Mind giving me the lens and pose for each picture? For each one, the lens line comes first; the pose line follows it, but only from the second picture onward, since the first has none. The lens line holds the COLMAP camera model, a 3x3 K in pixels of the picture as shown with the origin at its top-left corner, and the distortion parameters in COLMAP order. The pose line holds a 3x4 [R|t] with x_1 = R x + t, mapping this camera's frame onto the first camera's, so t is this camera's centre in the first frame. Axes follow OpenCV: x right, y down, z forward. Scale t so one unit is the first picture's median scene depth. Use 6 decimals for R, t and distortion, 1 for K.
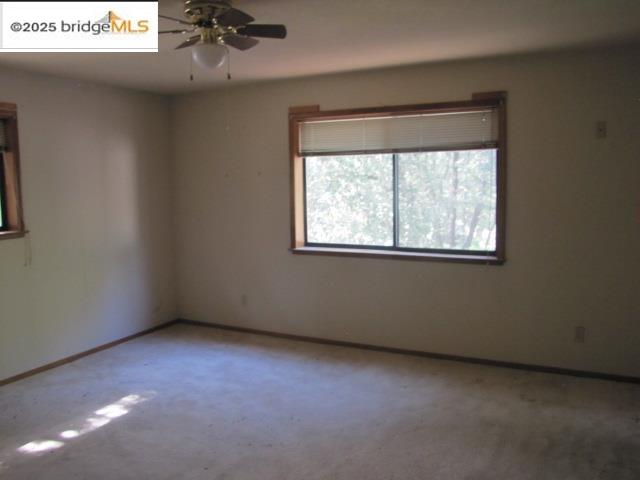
lens RADIAL K [[538.5, 0, 323.0], [0, 538.5, 239.7], [0, 0, 1]] dist [-0.174046, 0.145581]
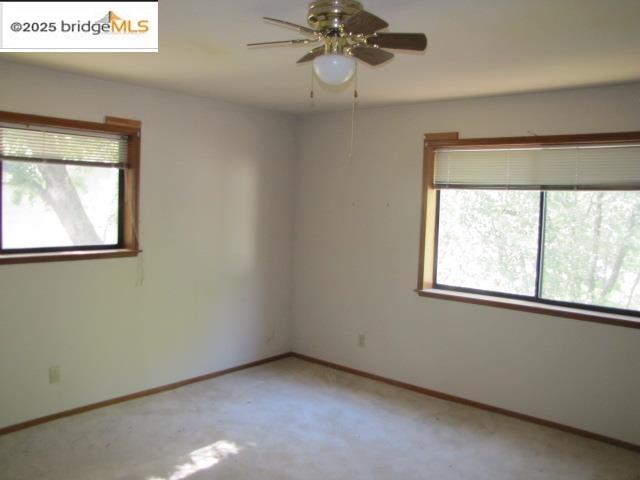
lens RADIAL K [[538.5, 0, 326.9], [0, 538.5, 226.4], [0, 0, 1]] dist [-0.174046, 0.145581]
pose [[0.971122, 0.060715, -0.230727, -0.007849], [-0.076952, 0.995103, -0.062033, -0.024579], [0.225831, 0.077997, 0.971039, 0.103311]]
